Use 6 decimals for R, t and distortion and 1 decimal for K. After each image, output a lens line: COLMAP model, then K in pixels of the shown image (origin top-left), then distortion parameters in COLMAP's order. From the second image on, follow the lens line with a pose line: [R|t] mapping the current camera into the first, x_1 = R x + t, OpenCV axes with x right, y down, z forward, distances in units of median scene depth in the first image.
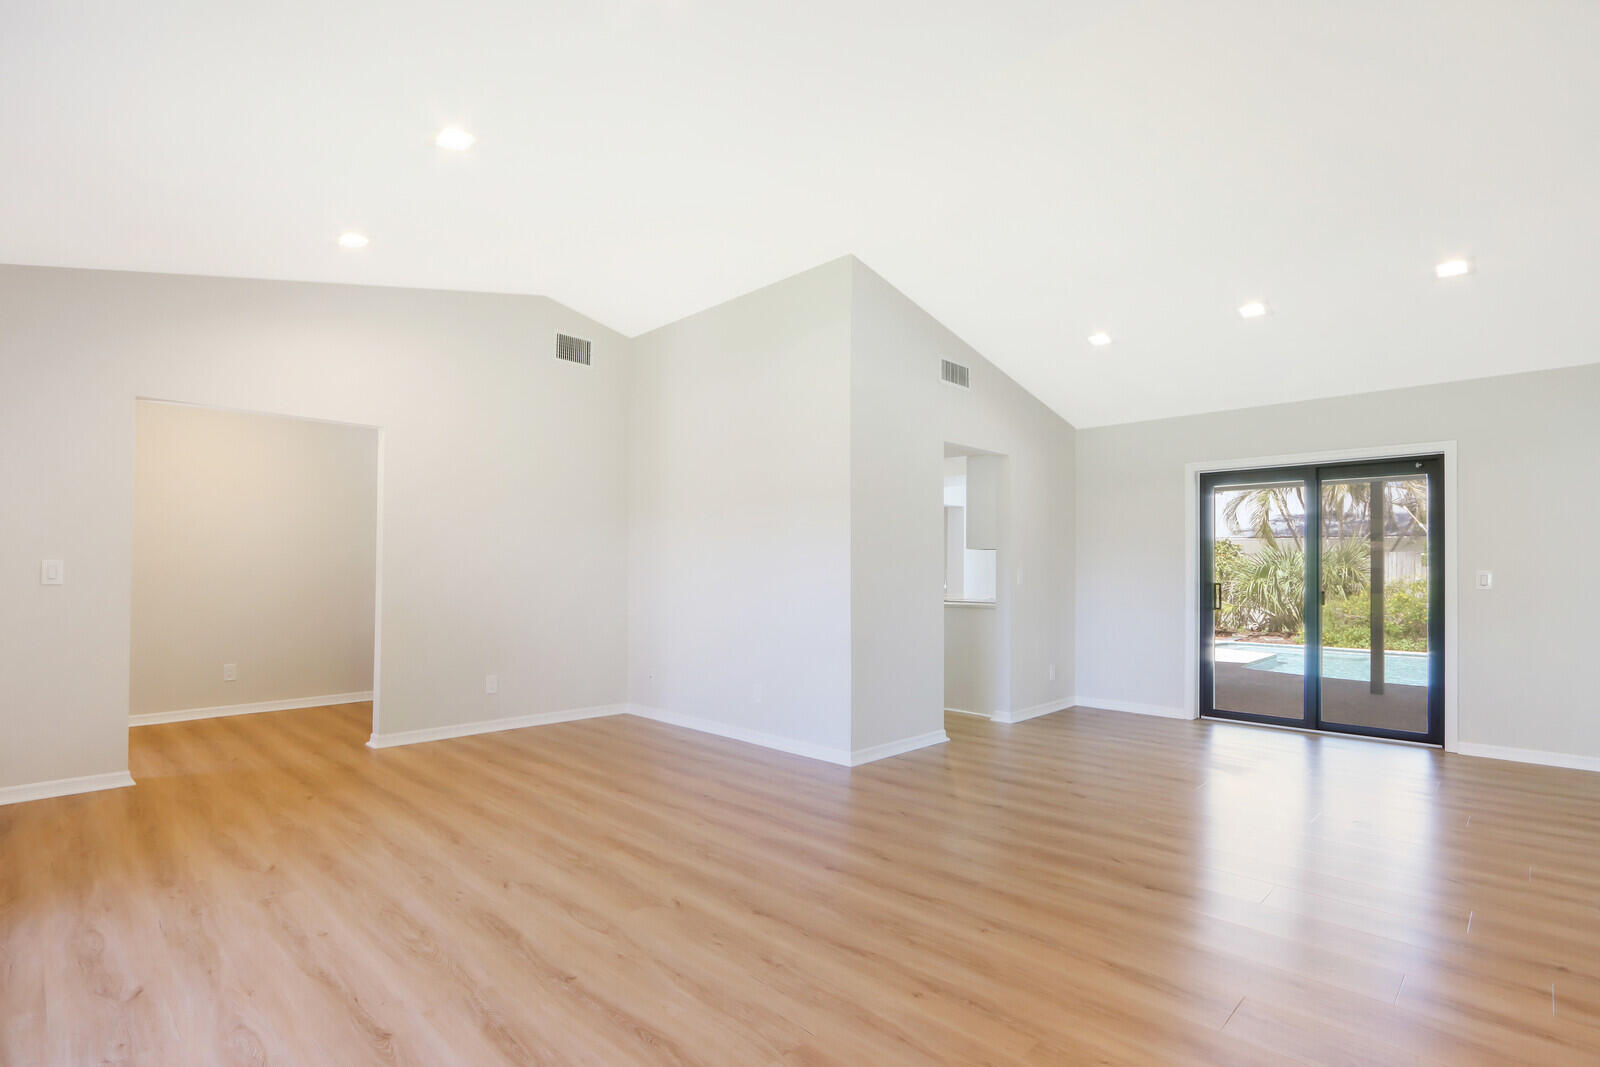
lens RADIAL K [[772.2, 0, 800.4], [0, 772.2, 562.7], [0, 0, 1]] dist [-0.010205, -0.000762]
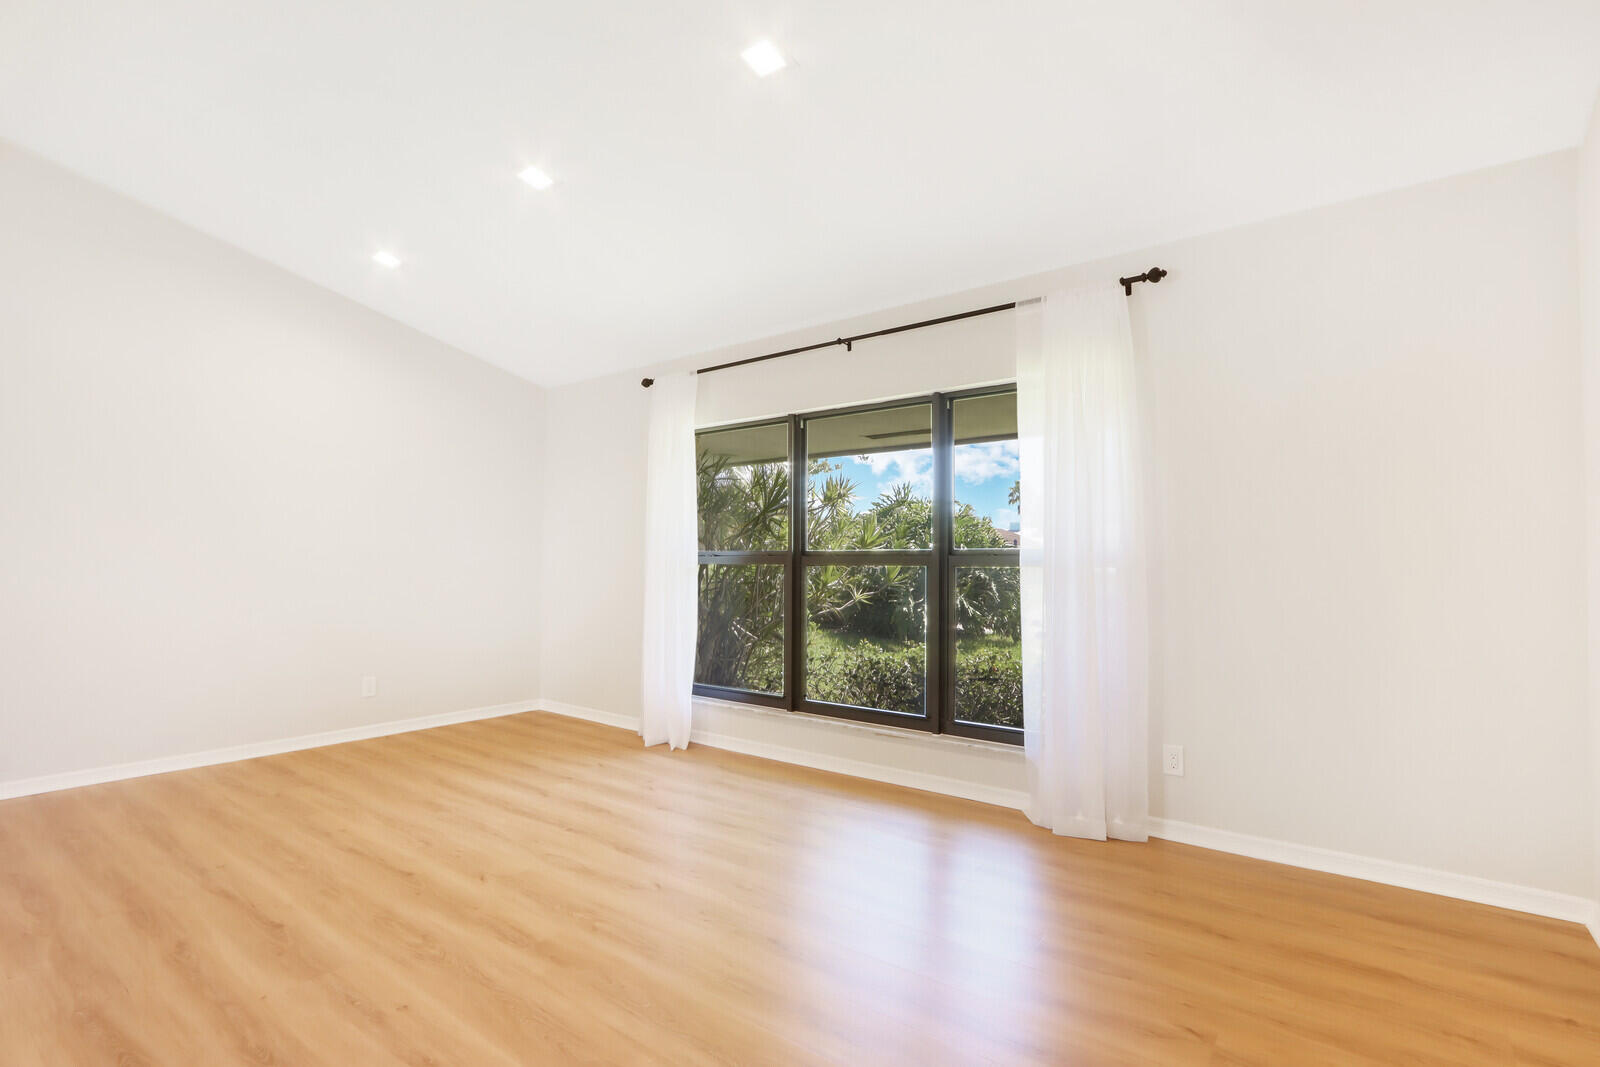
lens RADIAL K [[760.9, 0, 786.3], [0, 760.9, 563.9], [0, 0, 1]] dist [-0.015137, -0.000066]
pose [[-0.994375, -0.010468, -0.105402, -0.416376], [-0.009930, 0.999935, -0.005634, 0.011342], [0.105454, -0.004556, -0.994414, 1.880900]]
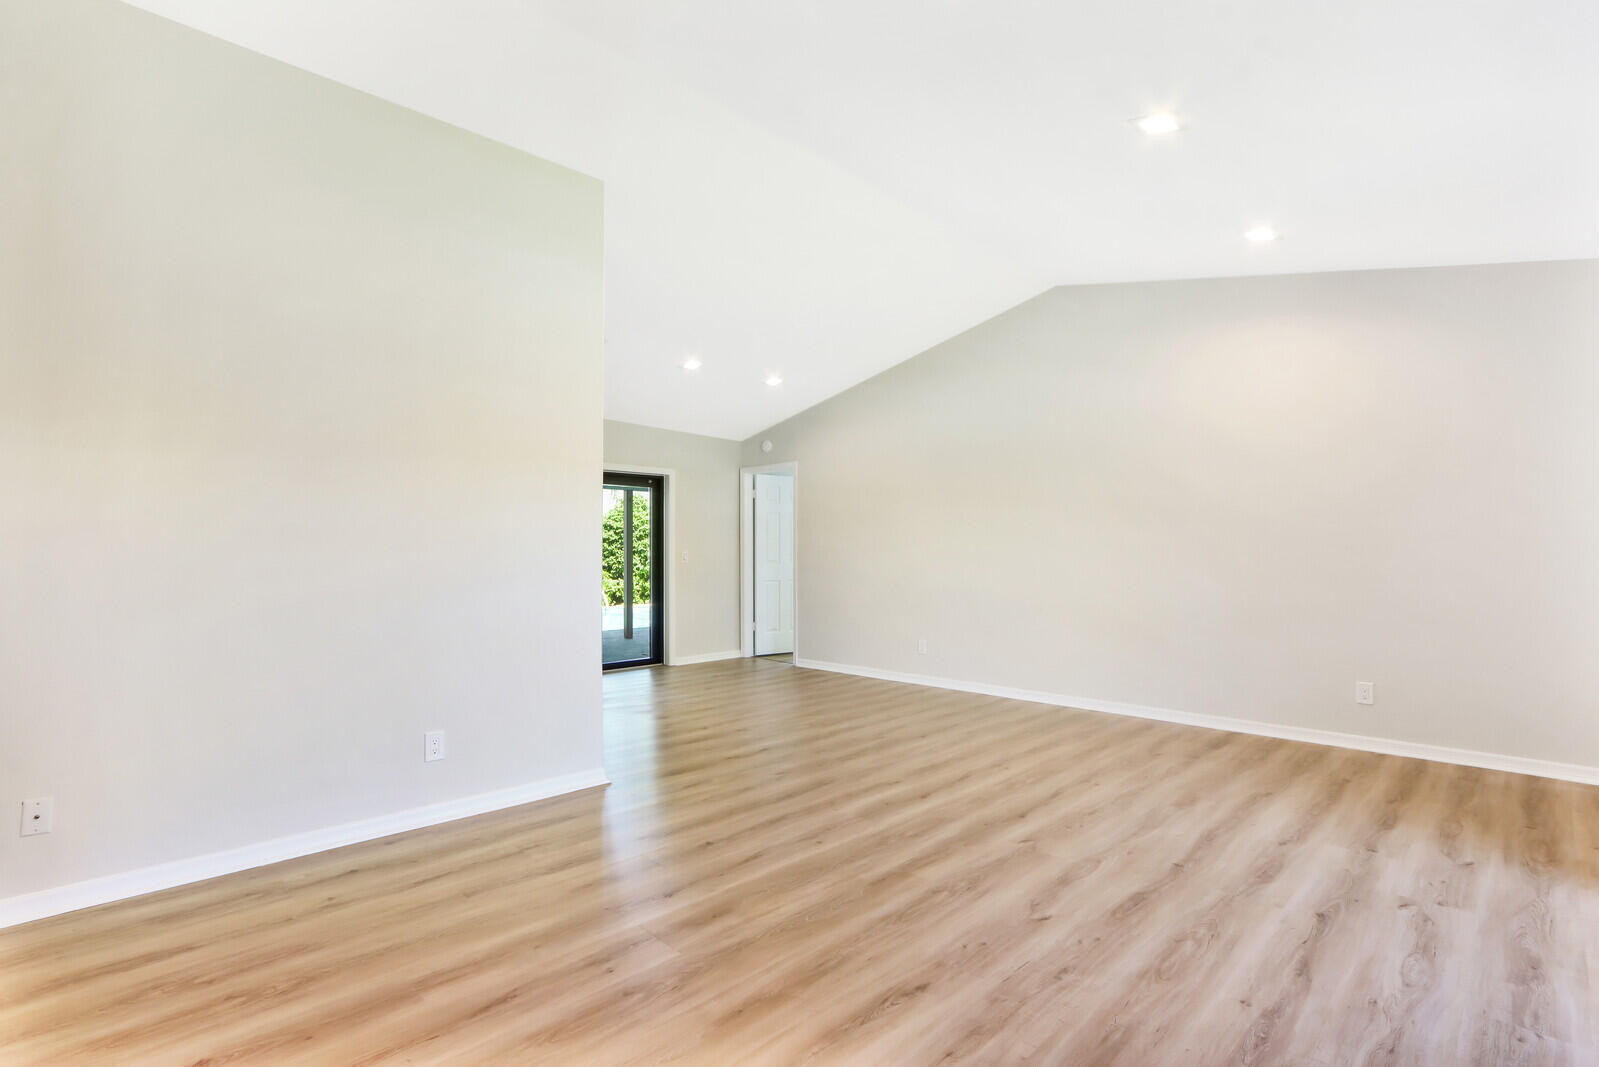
lens RADIAL K [[748.6, 0, 796.8], [0, 748.6, 542.4], [0, 0, 1]] dist [-0.016107, 0.000609]
pose [[0.017414, 0.009034, 0.999808, -1.158439], [-0.007072, 0.999935, -0.008912, 0.008652], [-0.999823, -0.006916, 0.017477, 1.198275]]
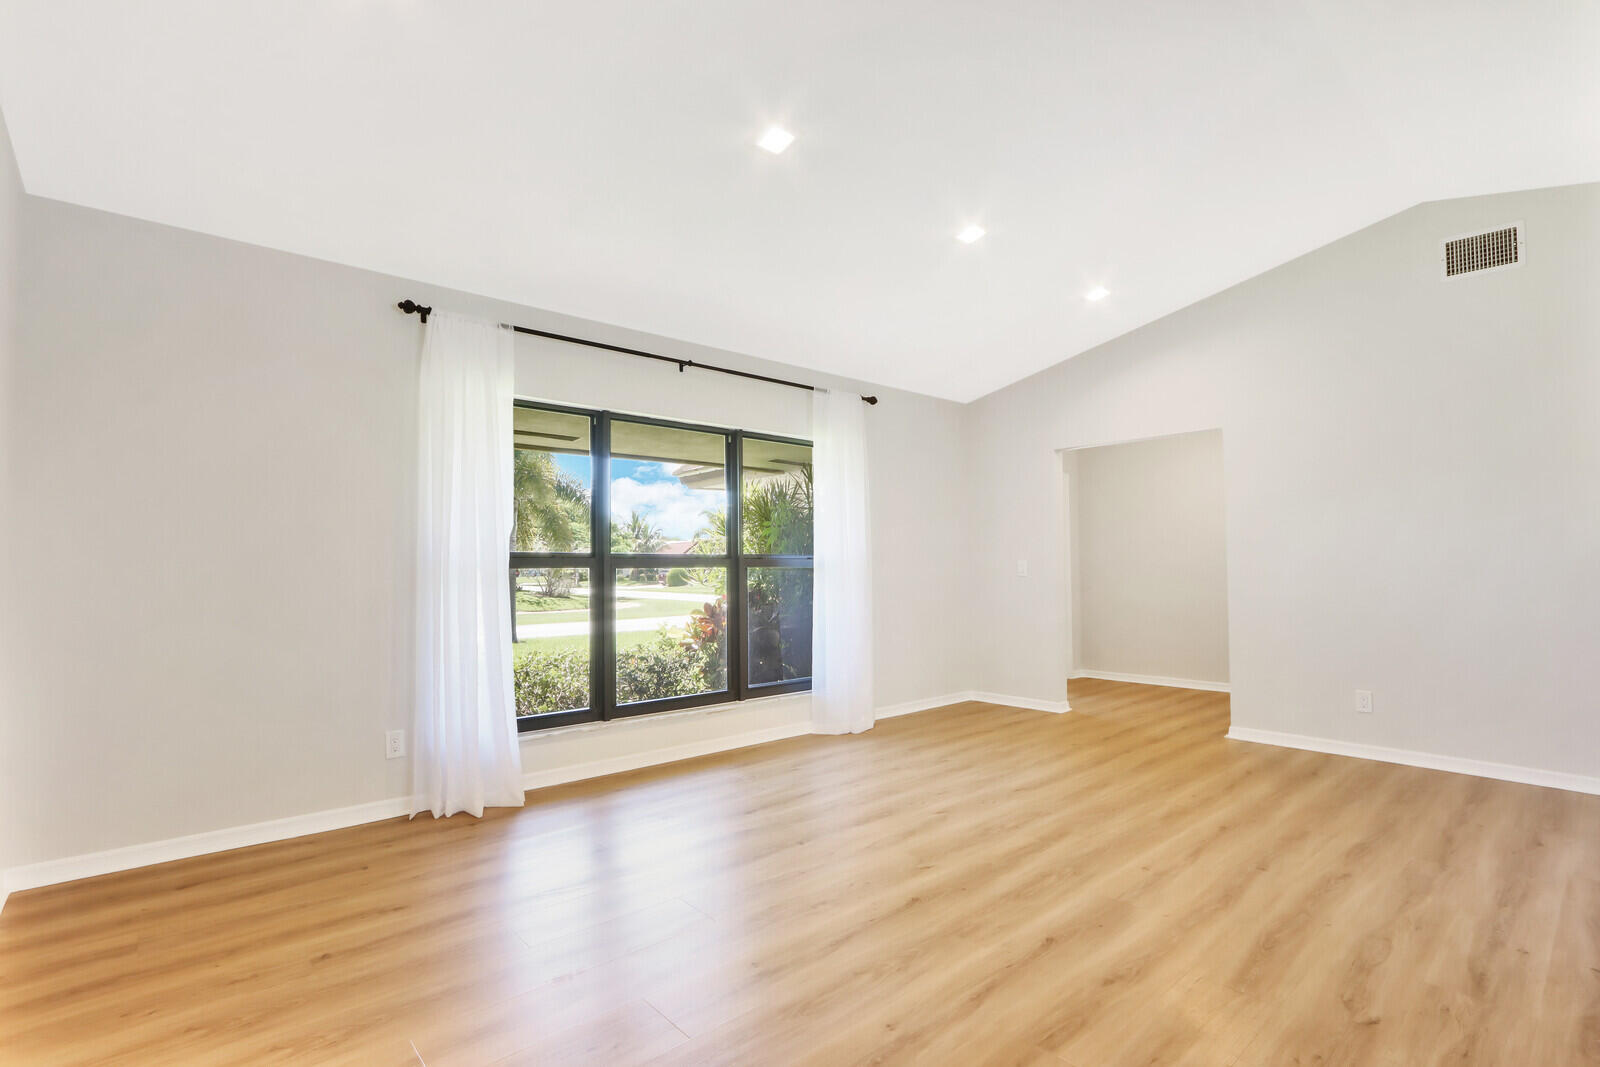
lens RADIAL K [[760.9, 0, 786.3], [0, 760.9, 563.9], [0, 0, 1]] dist [-0.015137, -0.000066]
pose [[-0.081377, -0.008778, -0.996645, 0.851933], [0.013582, 0.999859, -0.009915, 0.014399], [0.996591, -0.014343, -0.081246, 0.809798]]
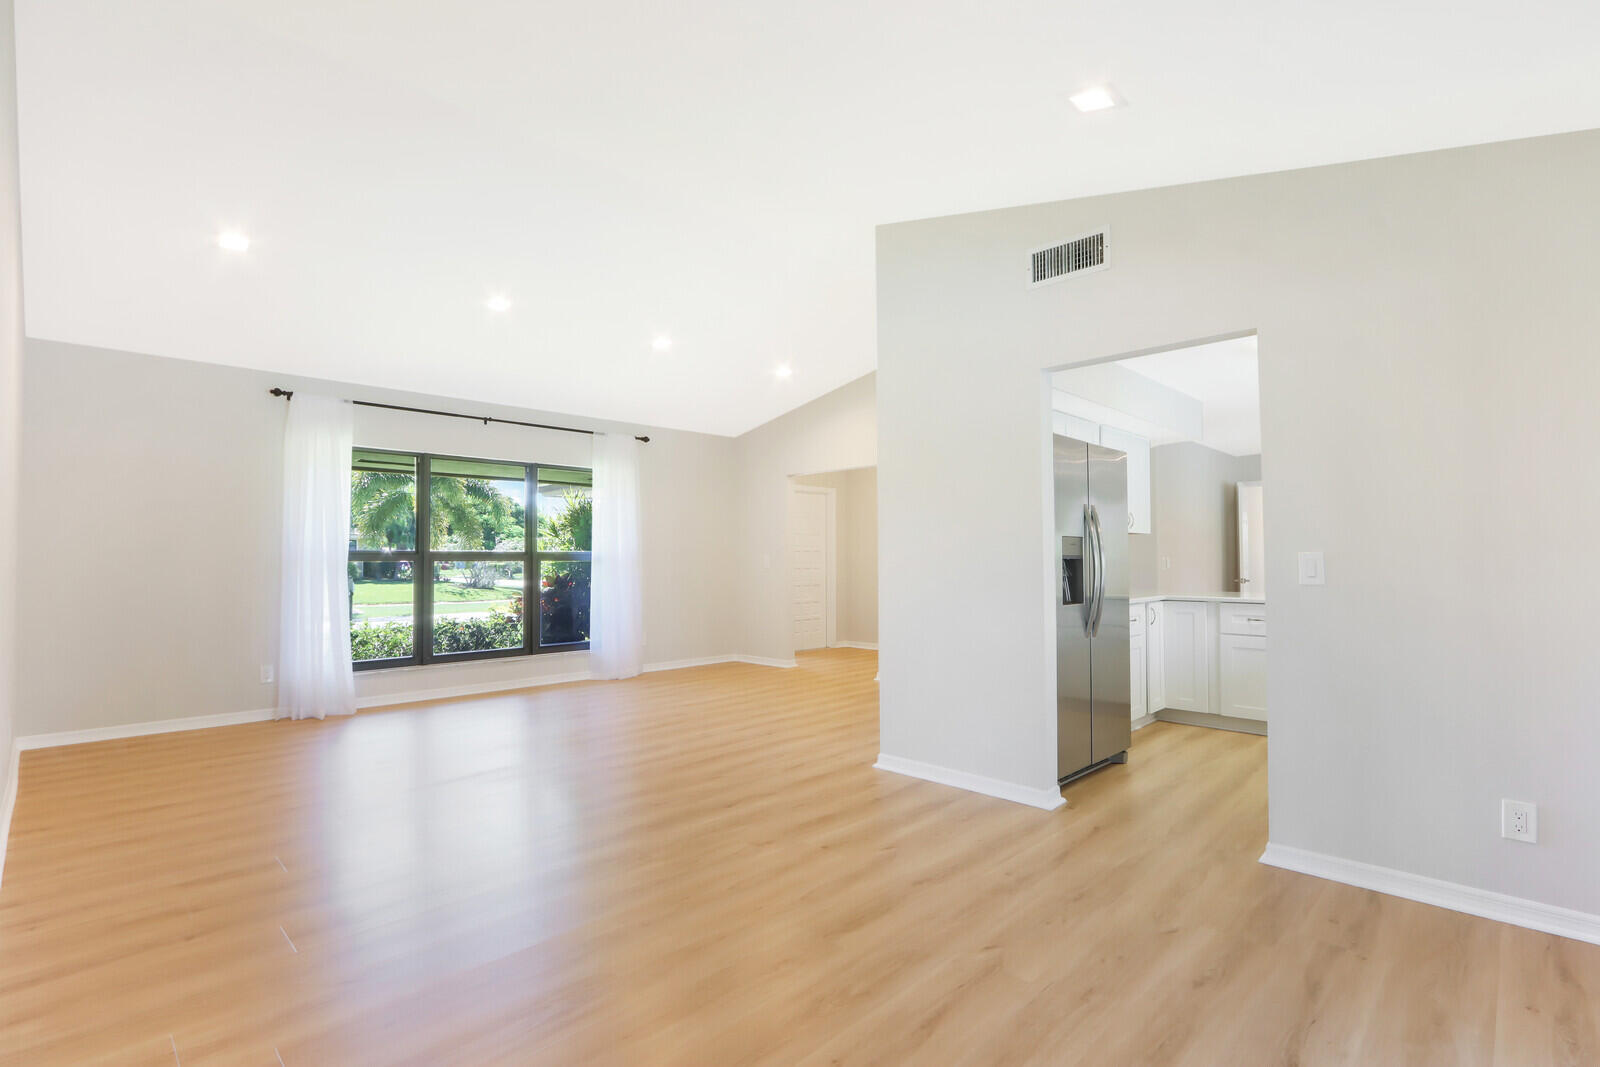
lens RADIAL K [[755.0, 0, 774.7], [0, 755.0, 557.4], [0, 0, 1]] dist [-0.007560, 0.000183]
pose [[-0.023927, -0.008477, -0.999678, 1.511458], [0.010589, 0.999906, -0.008732, 0.021571], [0.999658, -0.010794, -0.023835, 1.372545]]
